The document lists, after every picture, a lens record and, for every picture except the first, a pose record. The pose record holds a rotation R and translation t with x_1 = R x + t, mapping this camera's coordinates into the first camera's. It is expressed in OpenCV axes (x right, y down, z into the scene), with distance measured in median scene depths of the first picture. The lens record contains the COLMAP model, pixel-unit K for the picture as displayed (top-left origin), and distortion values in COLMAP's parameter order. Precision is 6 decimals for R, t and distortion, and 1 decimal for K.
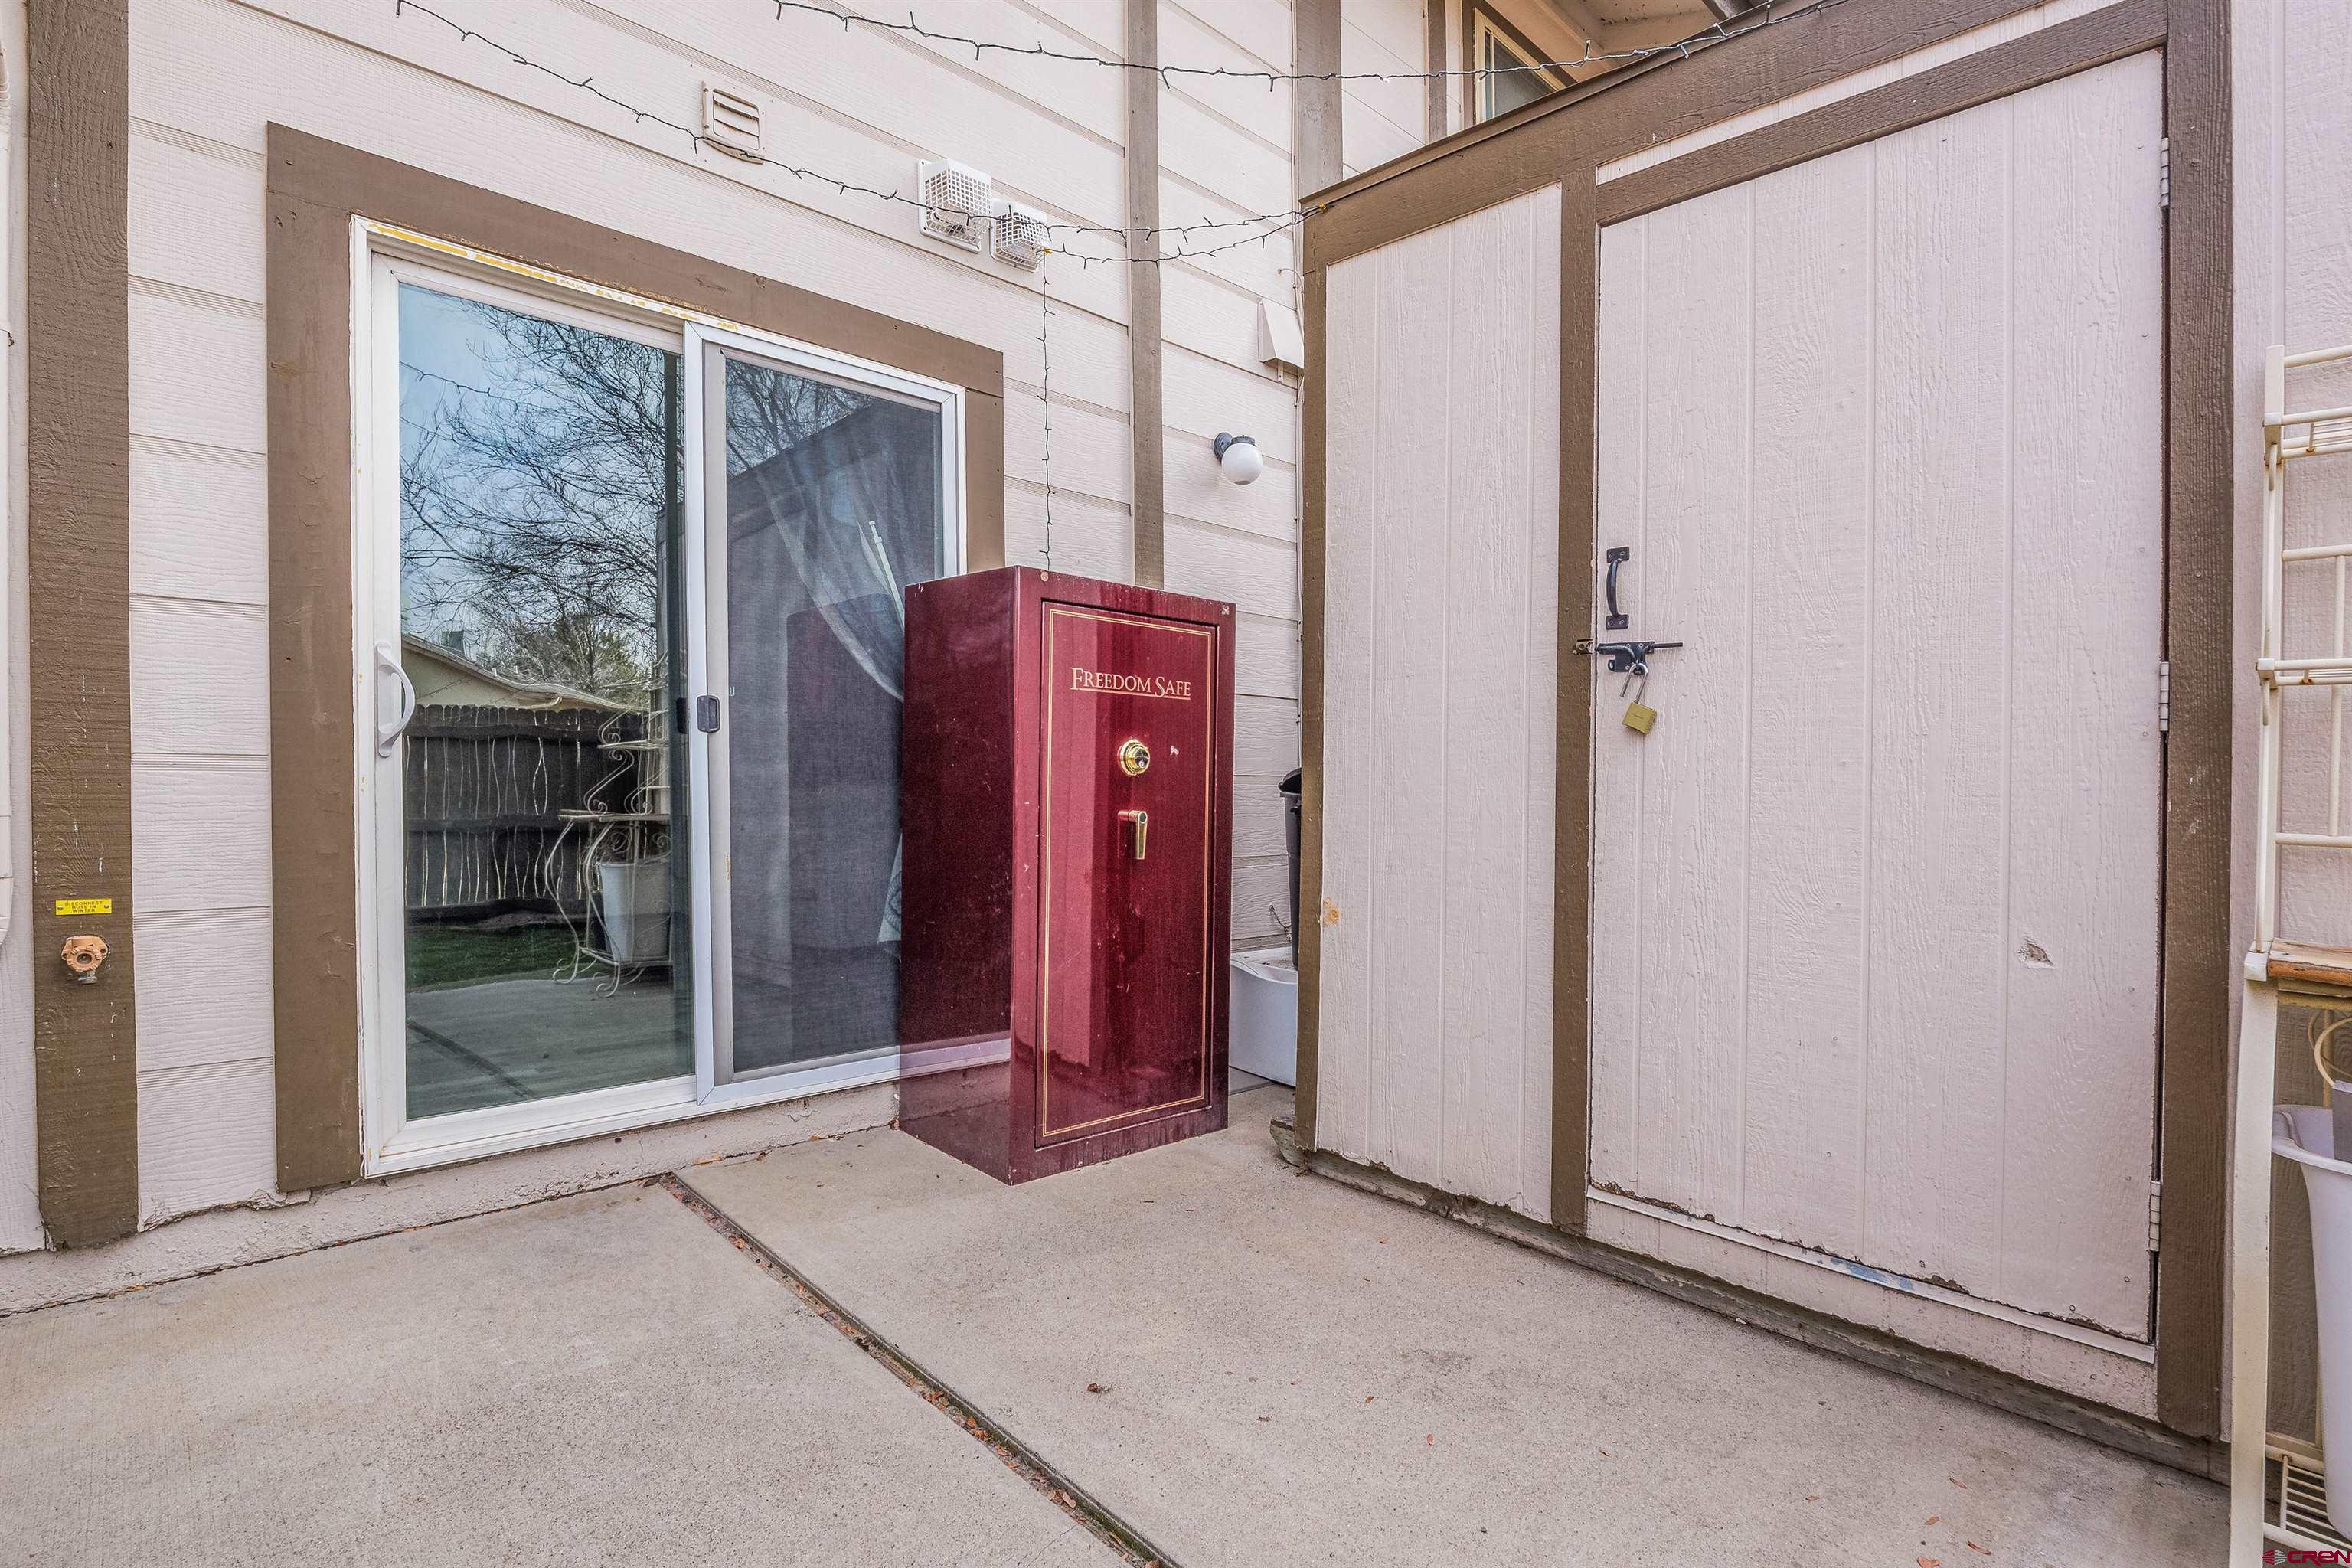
lens RADIAL K [[1135.2, 0, 1175.3], [0, 1135.2, 799.6], [0, 0, 1]] dist [-0.018079, 0.000916]
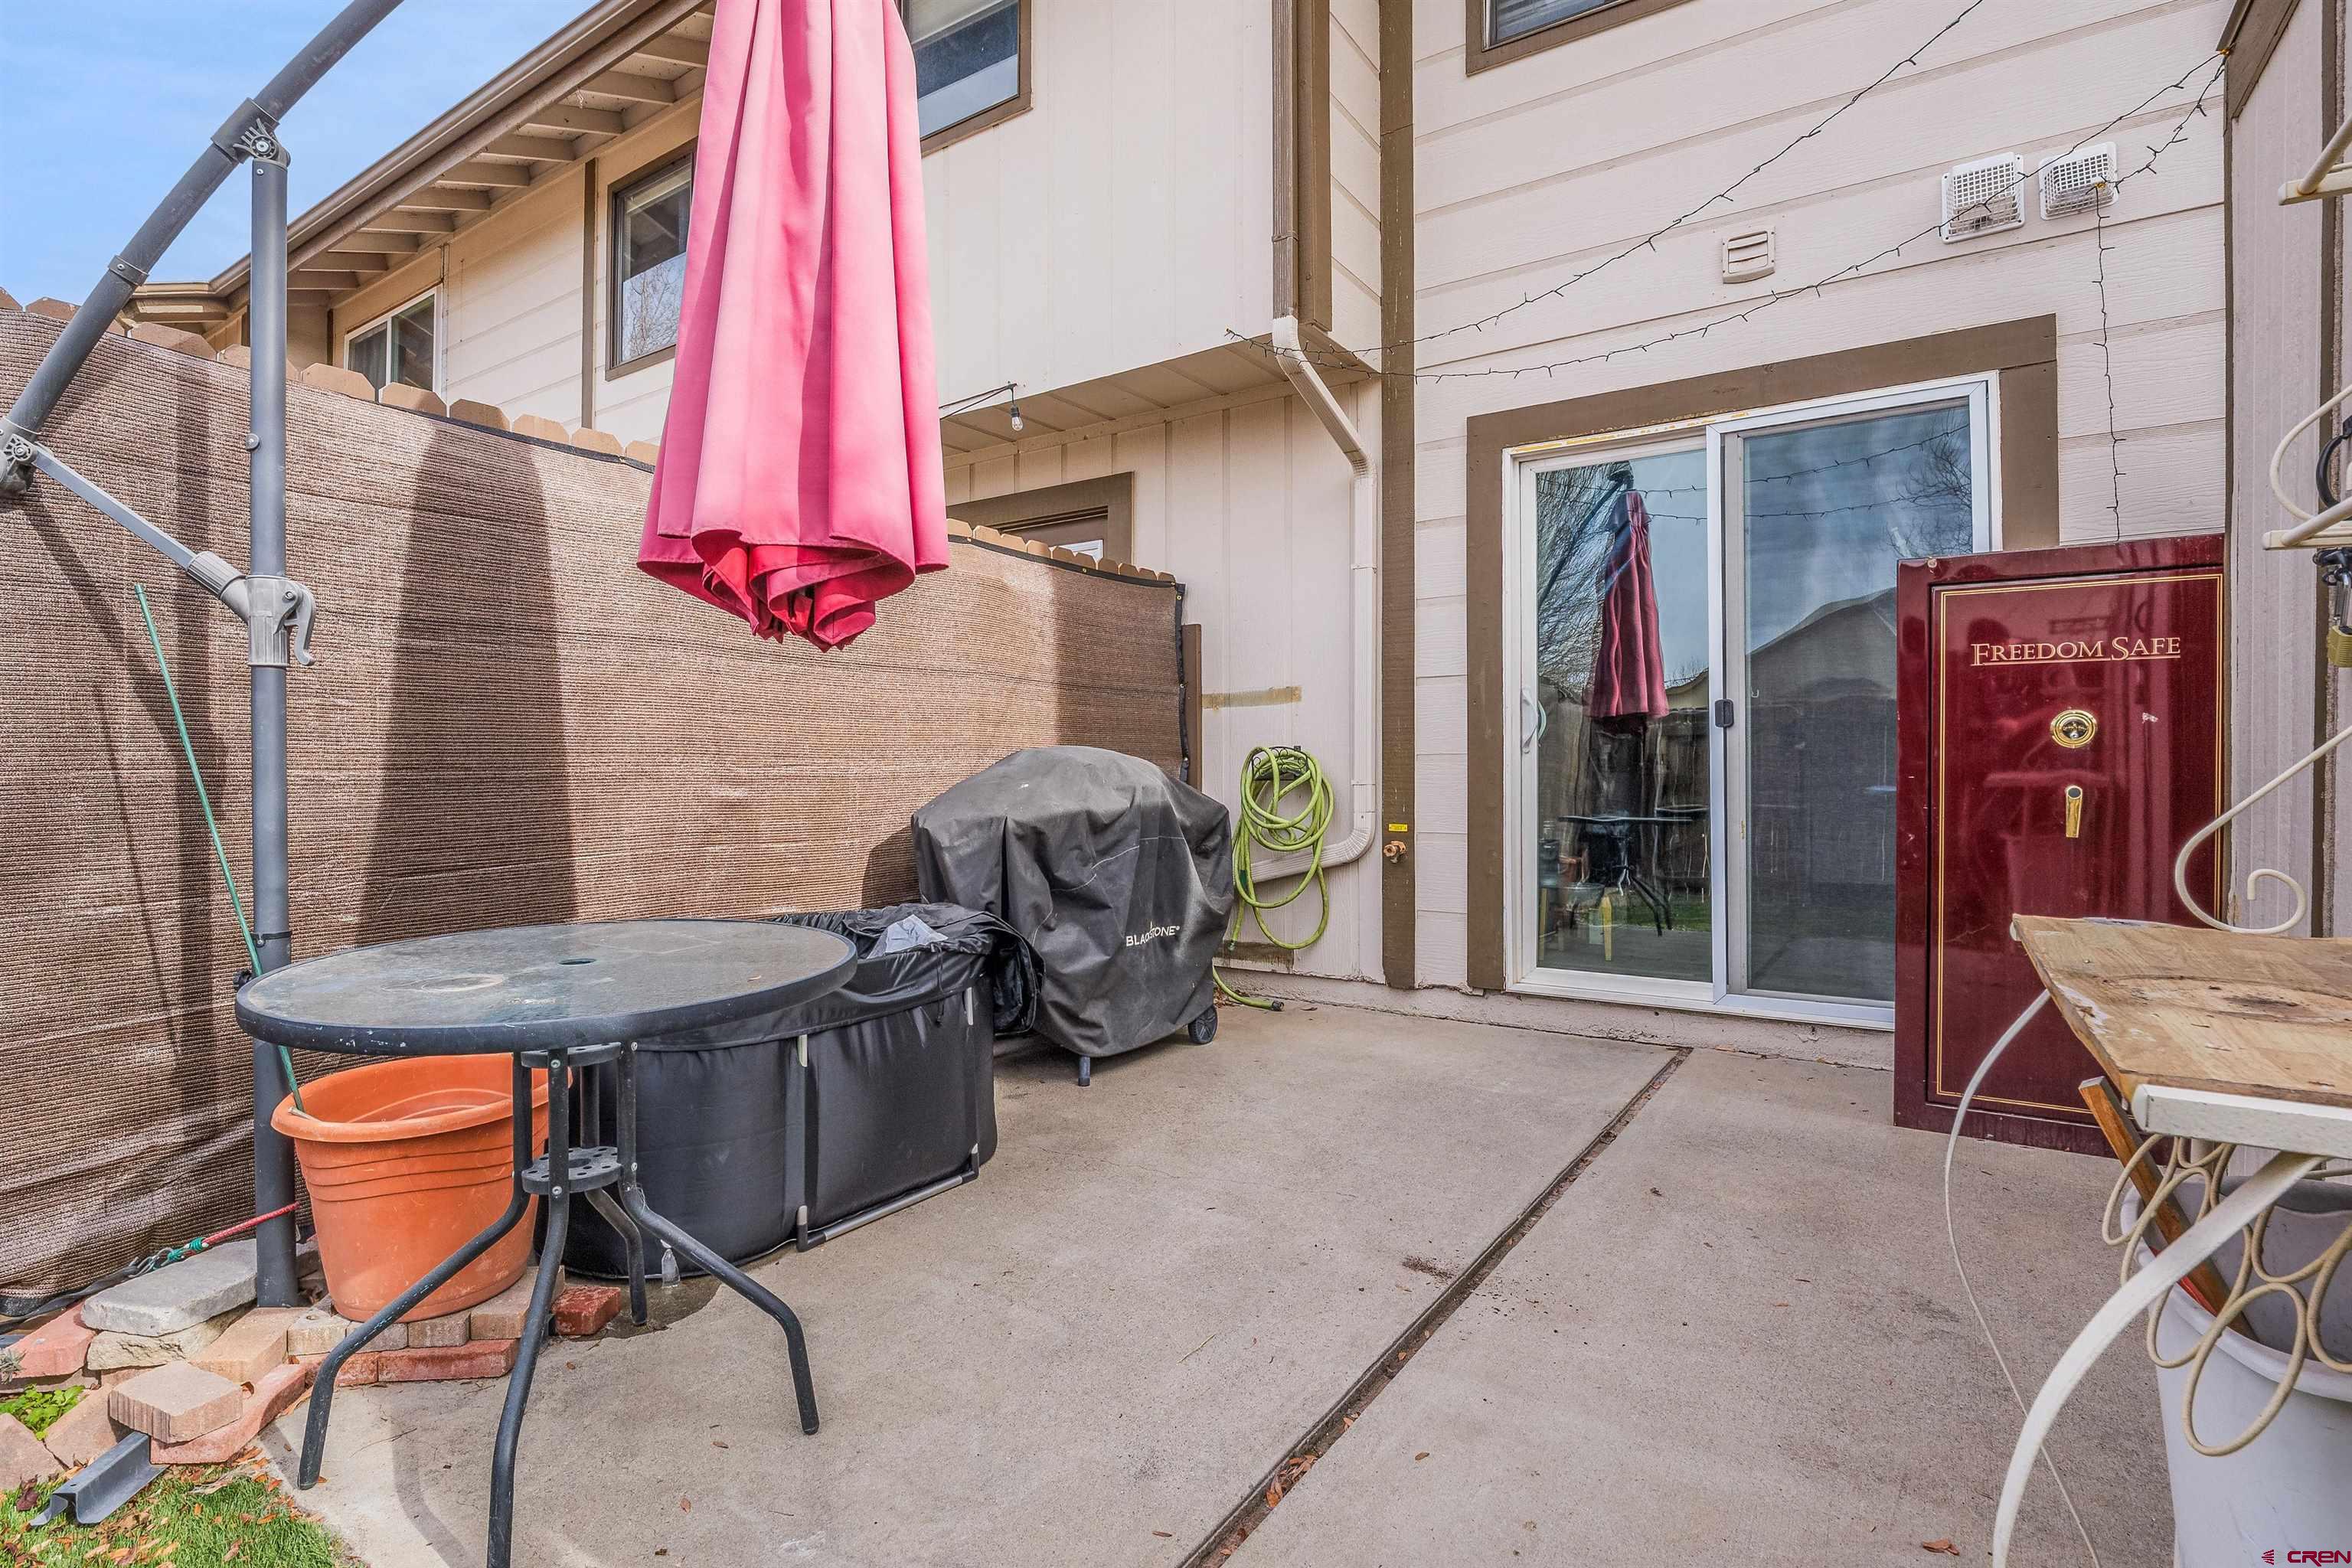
lens RADIAL K [[1135.2, 0, 1180.7], [0, 1135.2, 782.8], [0, 0, 1]] dist [-0.018079, 0.000916]
pose [[0.235111, -0.004966, -0.971956, 0.885681], [-0.006293, 0.999958, -0.006631, 0.024412], [0.971948, 0.007675, 0.235070, 0.079822]]
